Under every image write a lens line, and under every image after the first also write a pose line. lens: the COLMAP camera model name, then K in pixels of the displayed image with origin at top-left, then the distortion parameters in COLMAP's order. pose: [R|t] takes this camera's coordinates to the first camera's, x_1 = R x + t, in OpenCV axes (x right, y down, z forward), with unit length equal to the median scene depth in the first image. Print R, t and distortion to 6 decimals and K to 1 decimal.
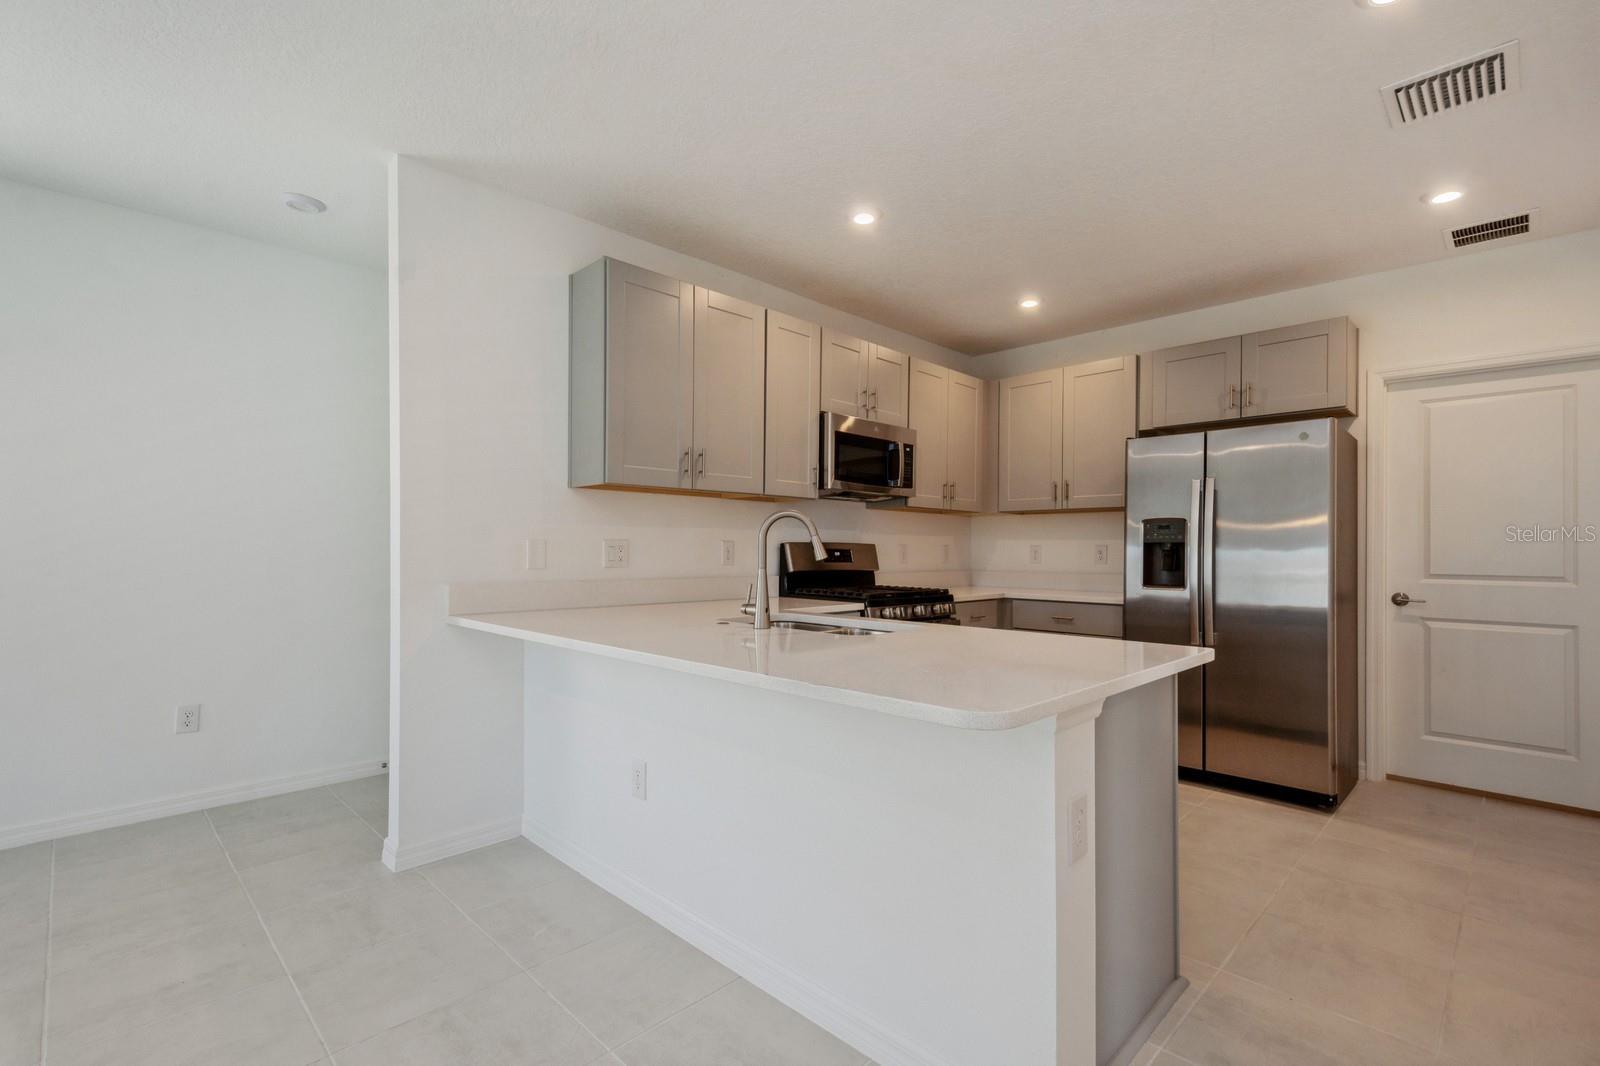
lens RADIAL K [[717.3, 0, 802.9], [0, 717.3, 560.2], [0, 0, 1]] dist [0.001419, 0.009056]
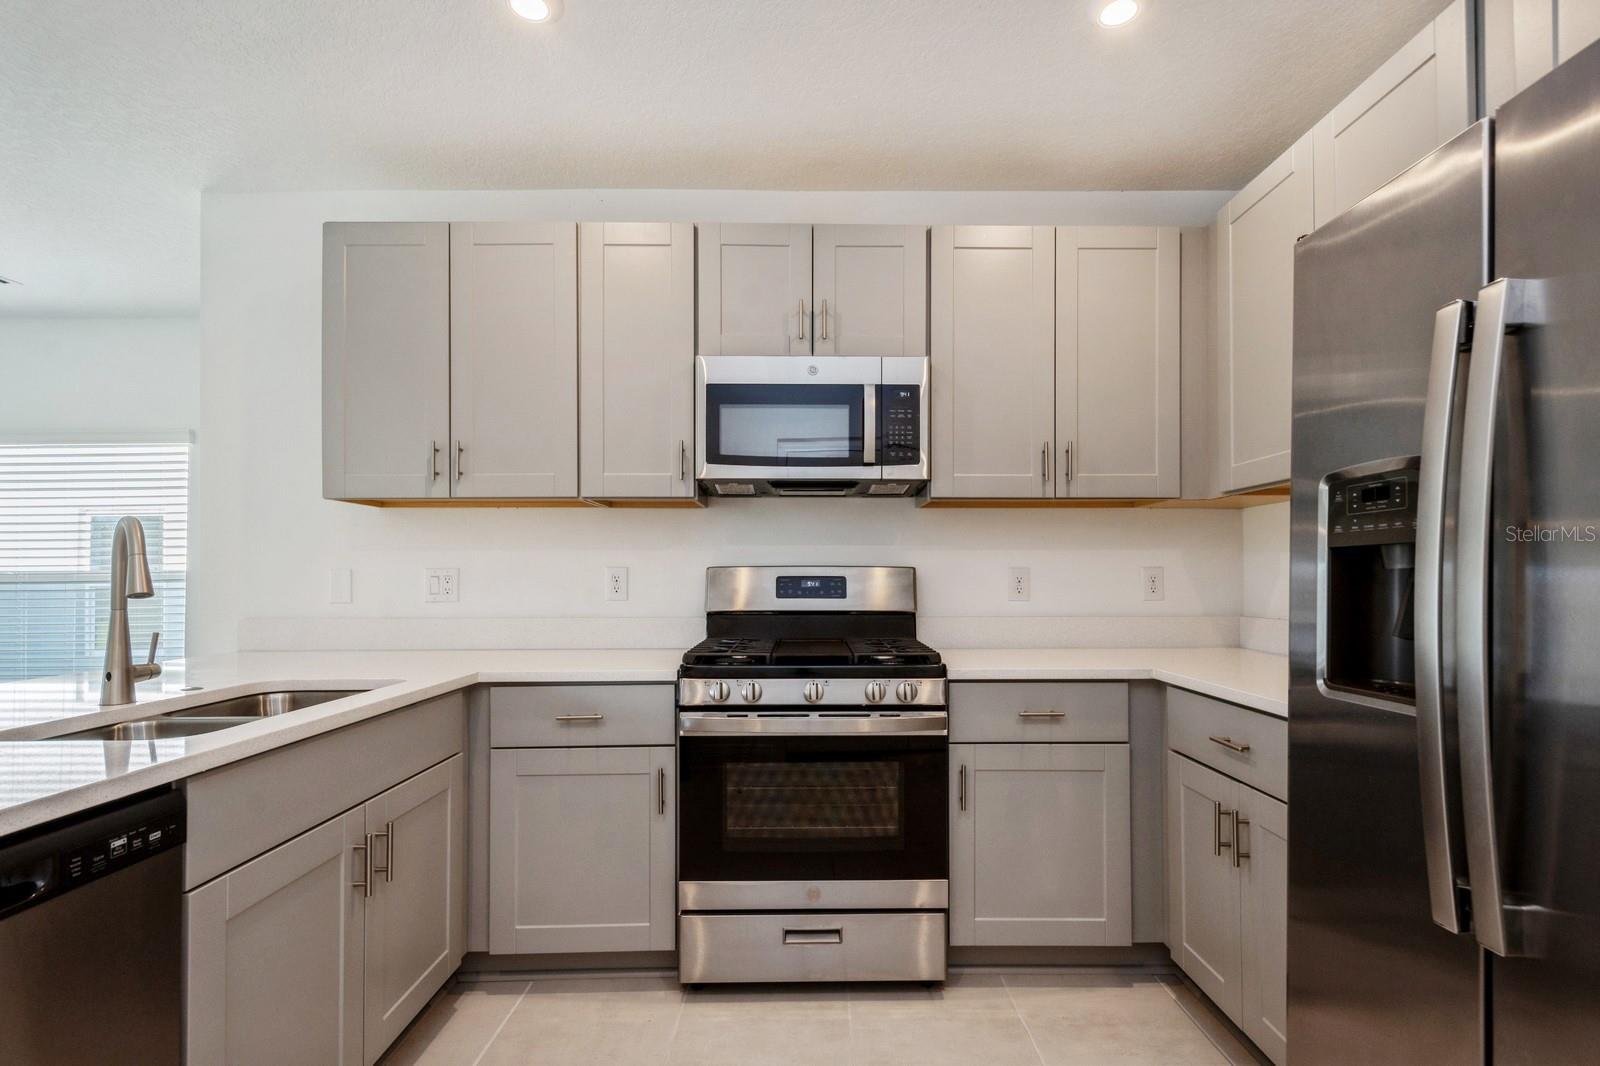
lens RADIAL K [[733.2, 0, 810.3], [0, 733.2, 575.1], [0, 0, 1]] dist [0.010776, 0.000109]
pose [[0.717676, -0.010542, -0.696297, 0.528425], [-0.003172, 0.999826, -0.018406, -0.005424], [0.696370, 0.015418, 0.717517, 0.595929]]
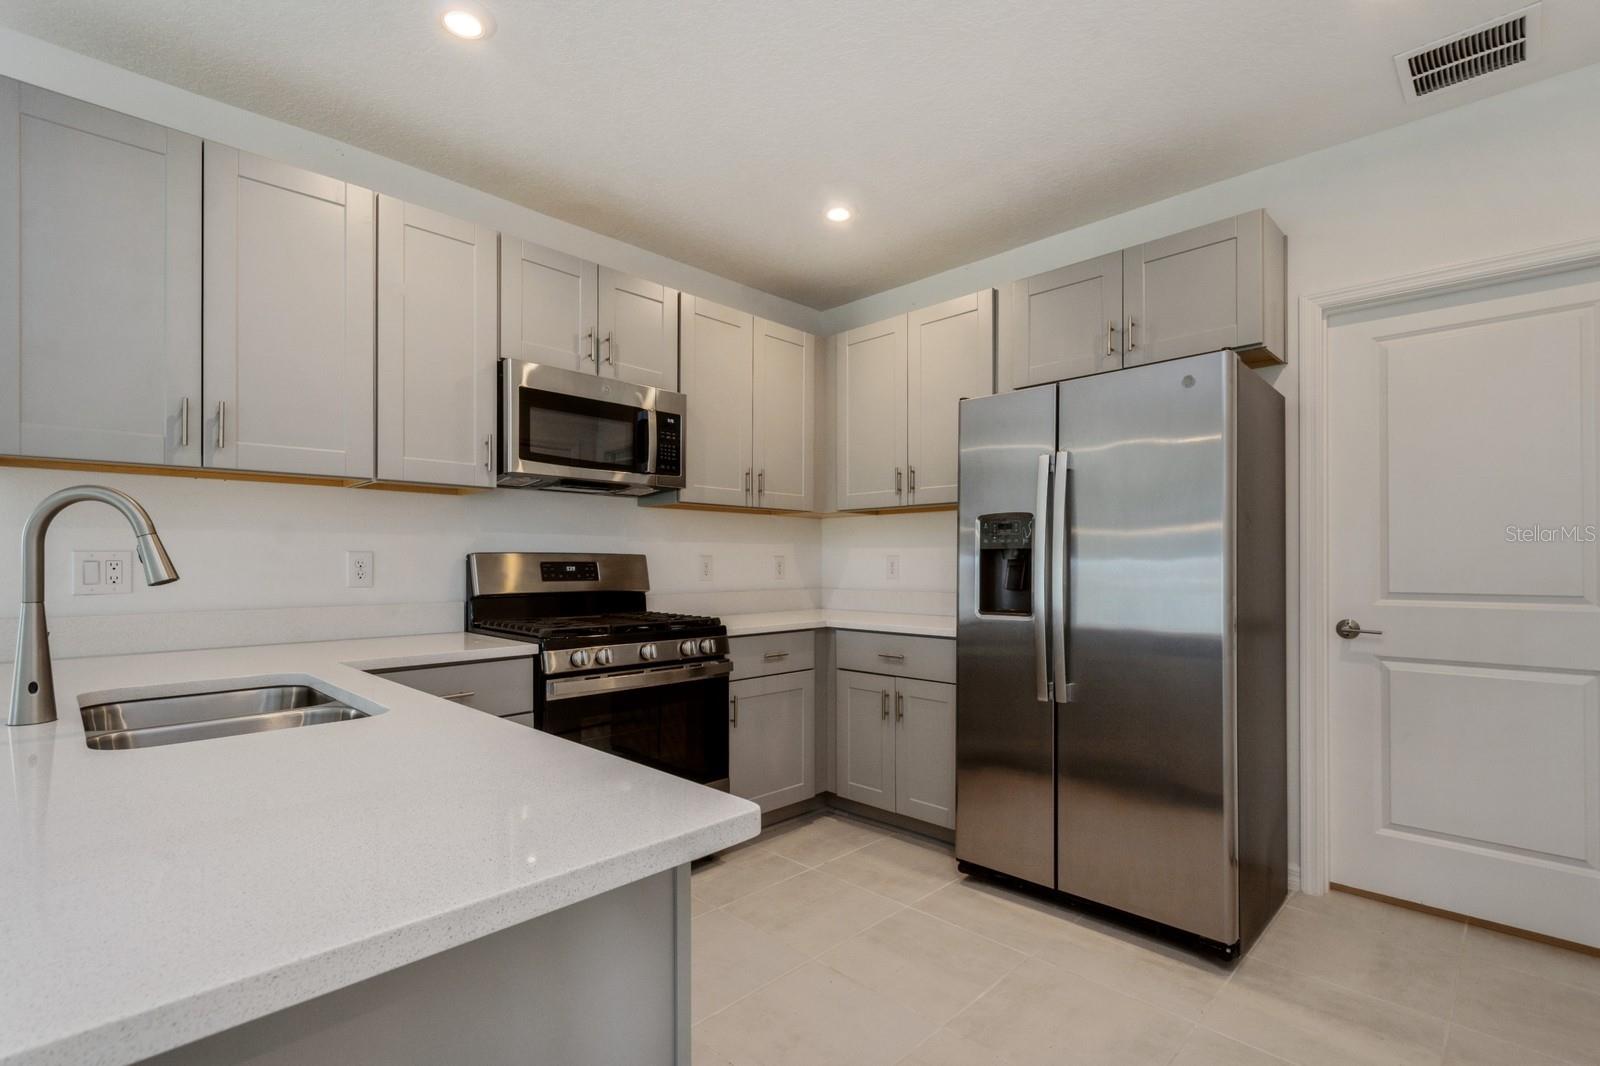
lens RADIAL K [[733.2, 0, 810.3], [0, 733.2, 575.1], [0, 0, 1]] dist [0.010776, 0.000109]
pose [[0.999874, -0.008042, 0.013689, 0.298470], [0.008018, 0.999966, 0.001803, -0.002196], [-0.013703, -0.001693, 0.999905, 0.296555]]
